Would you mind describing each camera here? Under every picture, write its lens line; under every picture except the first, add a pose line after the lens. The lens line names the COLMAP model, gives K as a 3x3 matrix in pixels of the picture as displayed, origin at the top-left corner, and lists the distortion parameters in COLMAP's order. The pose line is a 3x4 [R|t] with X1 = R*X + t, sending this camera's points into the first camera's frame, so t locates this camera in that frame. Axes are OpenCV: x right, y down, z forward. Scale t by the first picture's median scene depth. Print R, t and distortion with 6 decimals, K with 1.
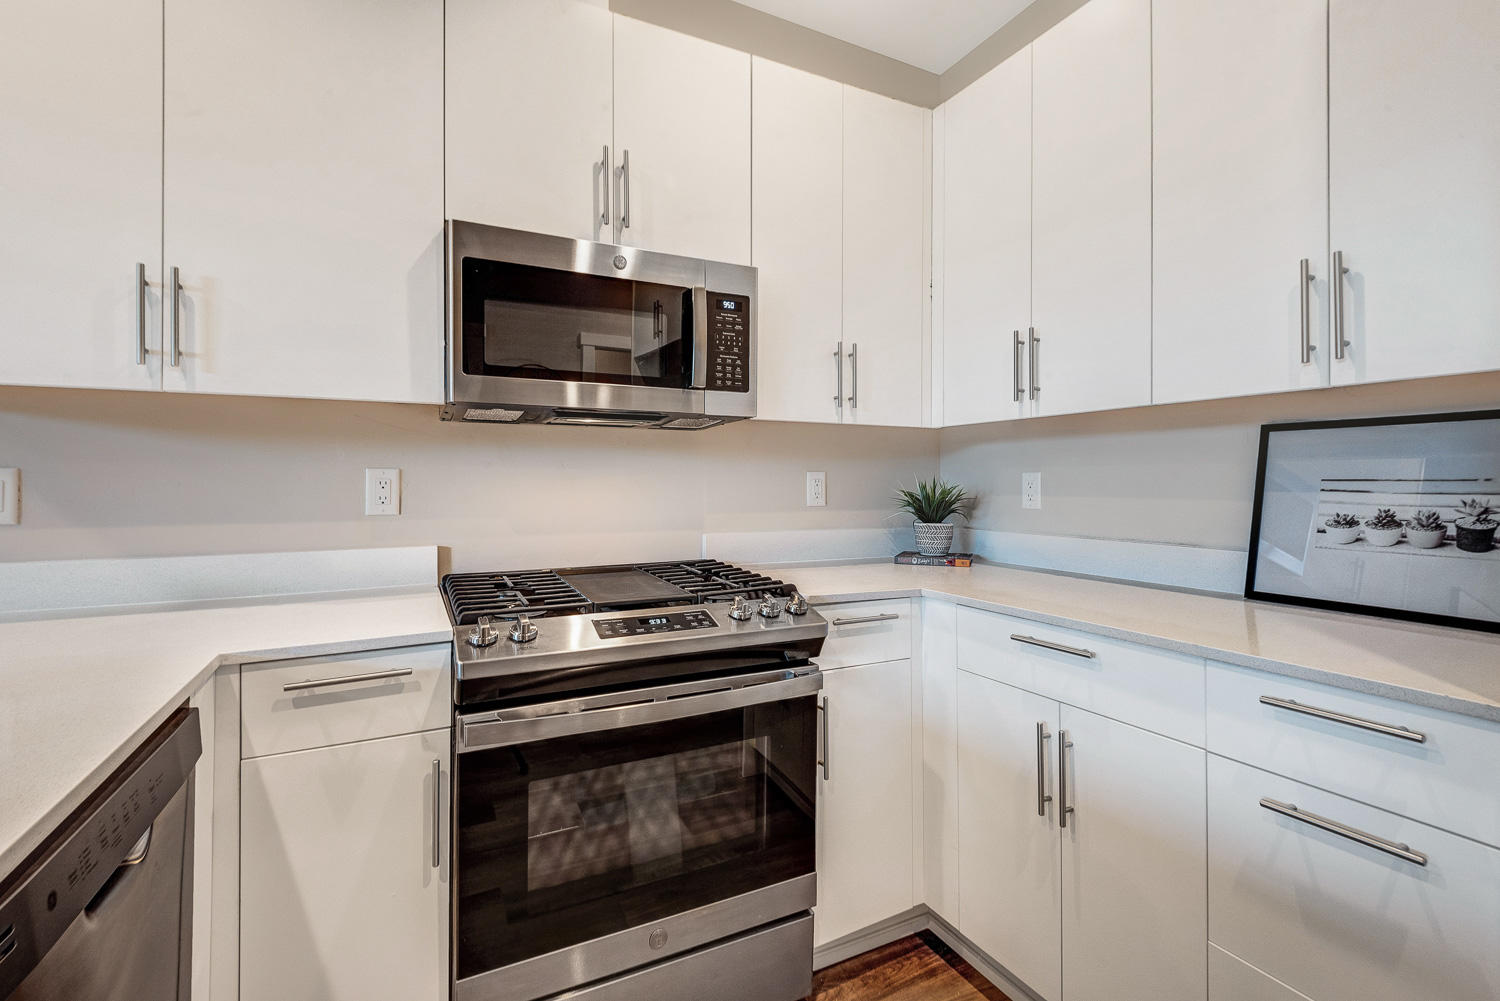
lens RADIAL K [[673.8, 0, 735.4], [0, 673.8, 477.3], [0, 0, 1]] dist [0.002876, 0.000207]
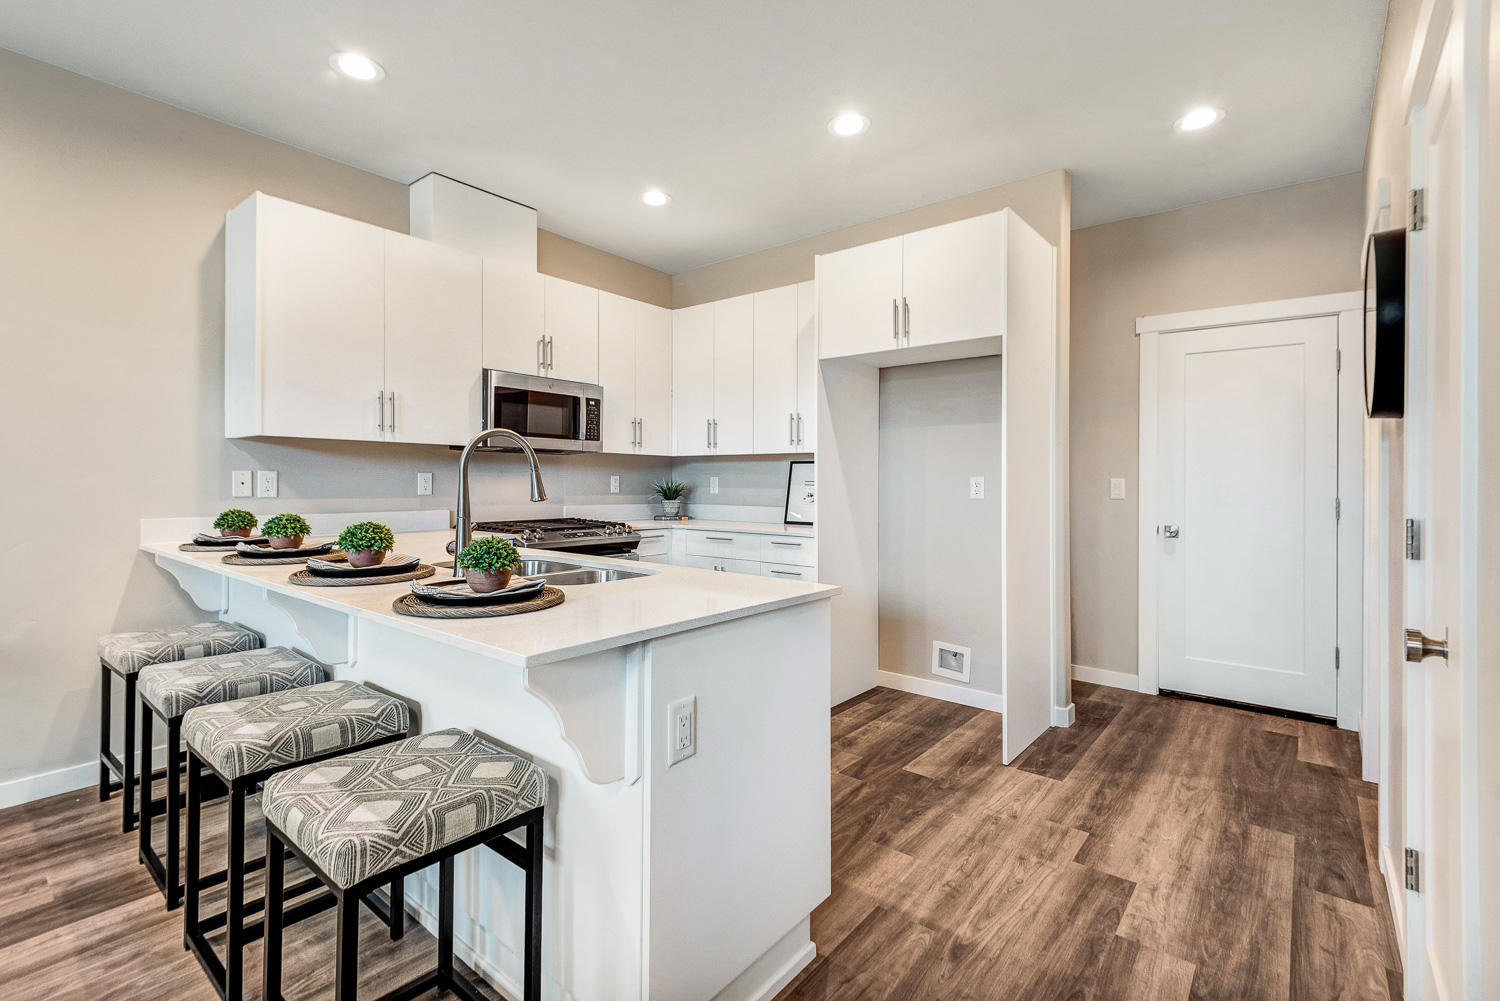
lens RADIAL K [[673.8, 0, 735.4], [0, 673.8, 477.3], [0, 0, 1]] dist [0.002876, 0.000207]
pose [[0.906077, 0.009358, 0.423009, -0.539123], [-0.009991, 0.999950, -0.000722, -0.006511], [-0.422995, -0.003572, 0.906125, -1.285590]]
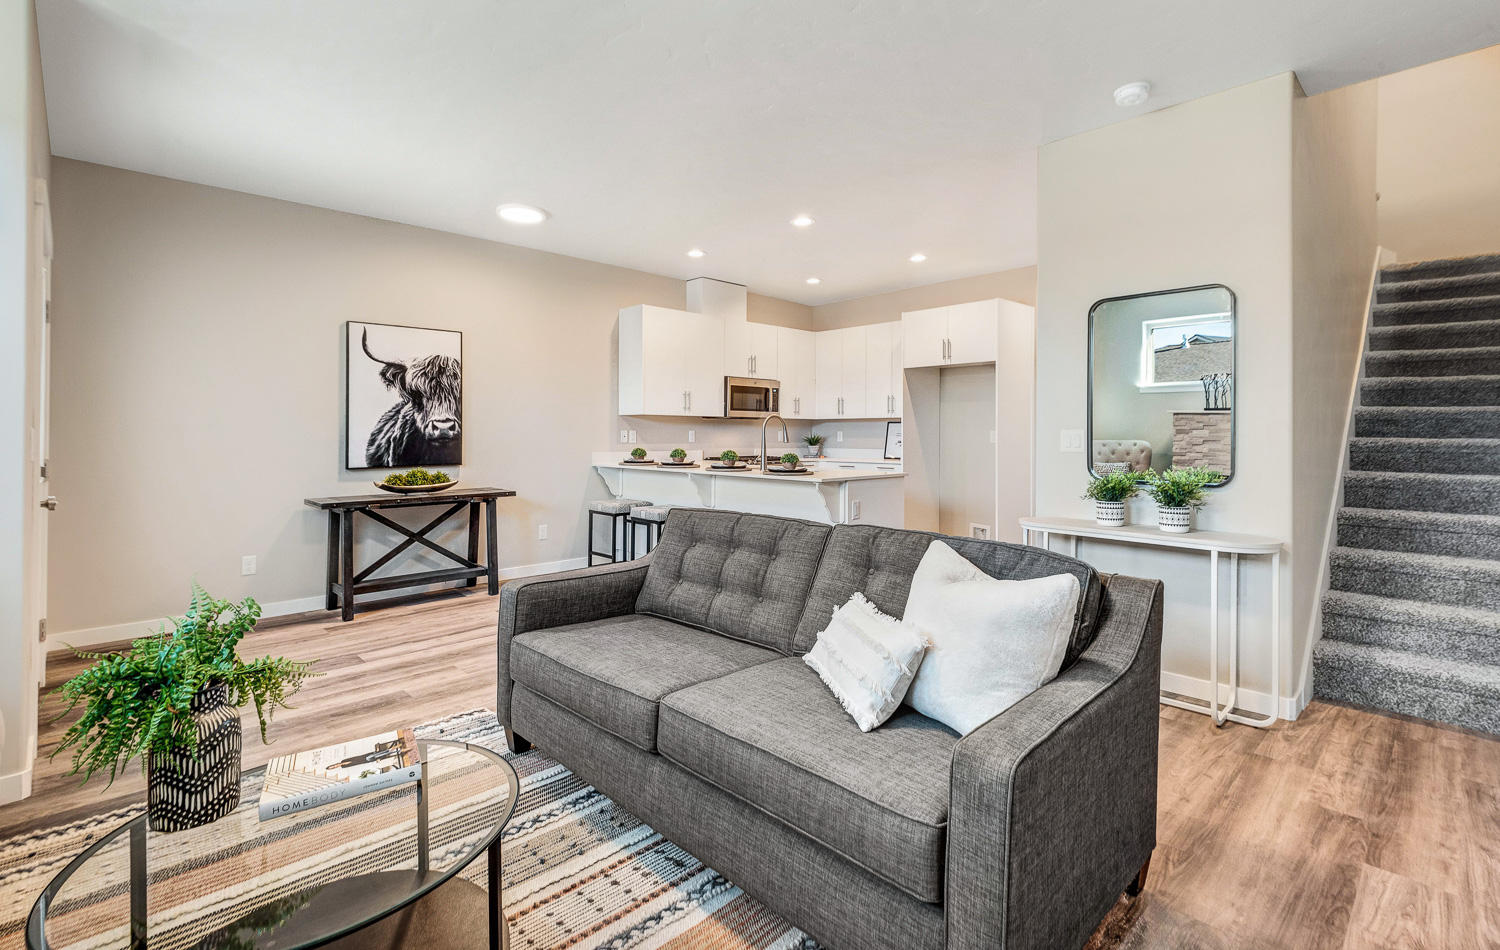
lens RADIAL K [[687.5, 0, 730.3], [0, 687.5, 434.4], [0, 0, 1]] dist [0.000971, 0.000014]
pose [[0.956245, 0.002690, 0.292556, -1.501129], [-0.005013, 0.999962, 0.007193, -0.018502], [-0.292525, -0.008345, 0.956221, -2.938484]]
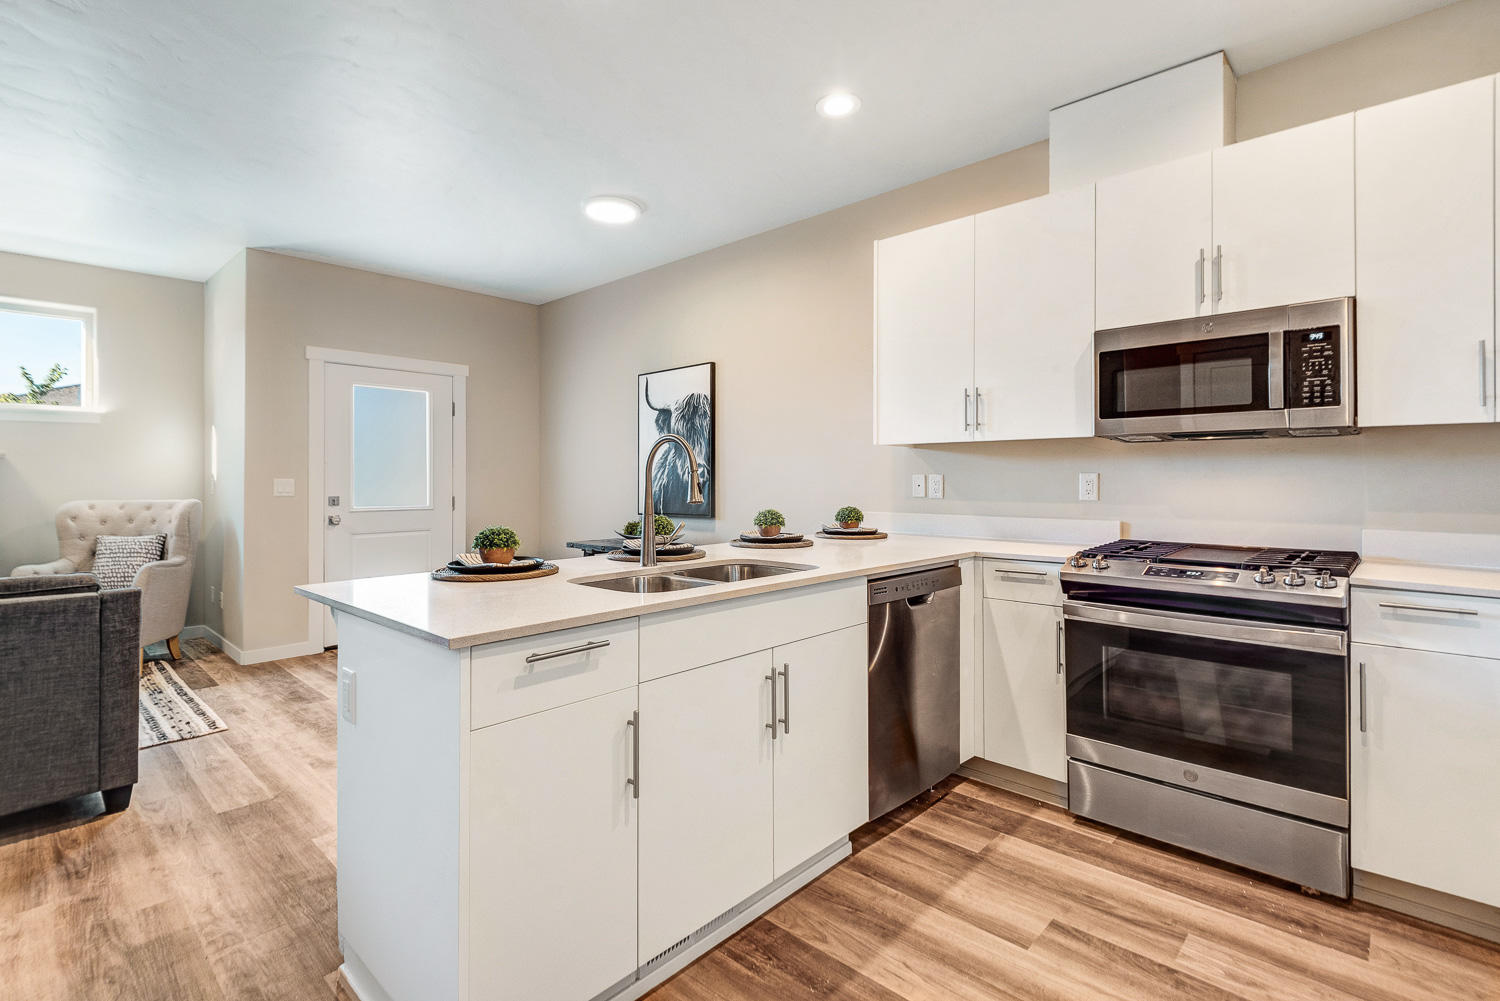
lens RADIAL K [[695.5, 0, 747.3], [0, 695.5, 477.1], [0, 0, 1]] dist [0.002898, 0.000316]
pose [[0.343502, -0.001115, -0.939151, 0.822701], [0.007699, 0.999969, 0.001629, -0.011571], [0.939120, -0.007790, 0.343500, -0.400480]]
